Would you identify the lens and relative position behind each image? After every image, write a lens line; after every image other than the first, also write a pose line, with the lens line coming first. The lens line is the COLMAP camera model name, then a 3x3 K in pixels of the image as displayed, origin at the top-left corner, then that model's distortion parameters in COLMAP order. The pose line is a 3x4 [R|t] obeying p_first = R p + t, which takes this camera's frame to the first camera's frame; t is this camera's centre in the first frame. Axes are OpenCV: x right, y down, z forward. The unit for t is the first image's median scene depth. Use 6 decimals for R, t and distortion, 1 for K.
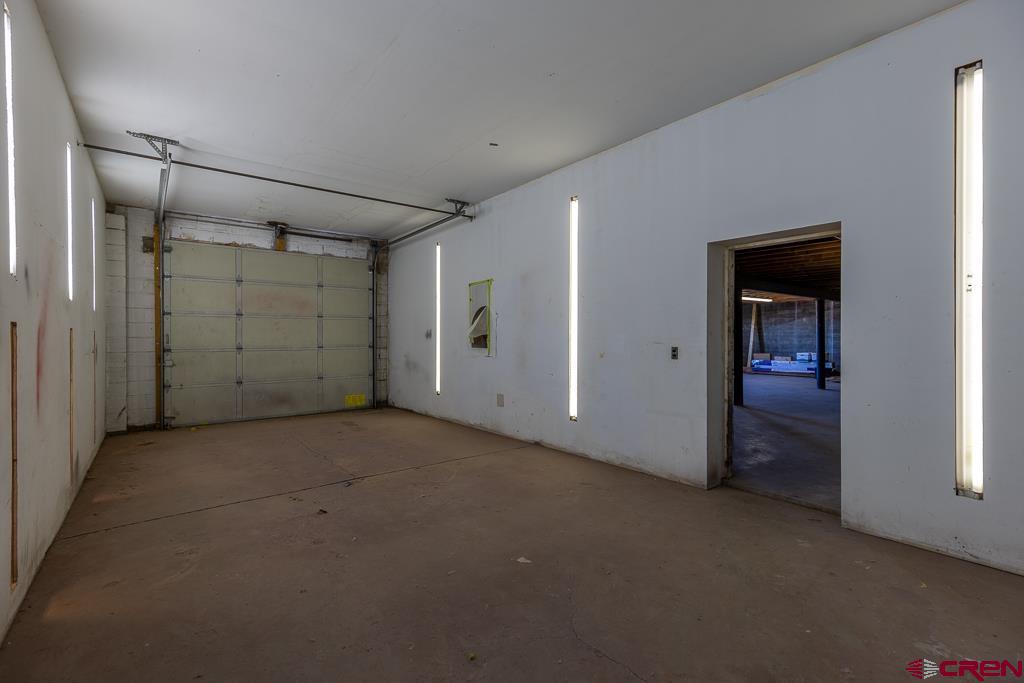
lens RADIAL K [[469.1, 0, 513.0], [0, 469.1, 337.4], [0, 0, 1]] dist [-0.000469, -0.000193]
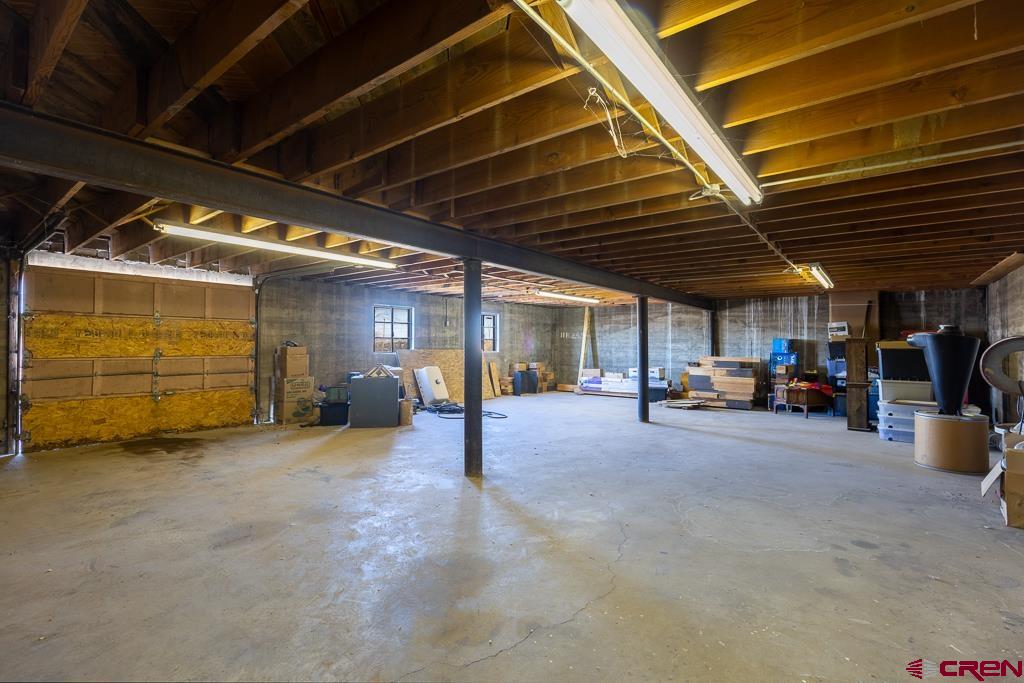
lens RADIAL K [[469.1, 0, 512.7], [0, 469.1, 343.6], [0, 0, 1]] dist [-0.000469, -0.000193]
pose [[0.973826, 0.006549, 0.227201, 0.212289], [-0.005235, 0.999966, -0.006385, -0.002685], [-0.227235, 0.005029, 0.973827, 0.247145]]
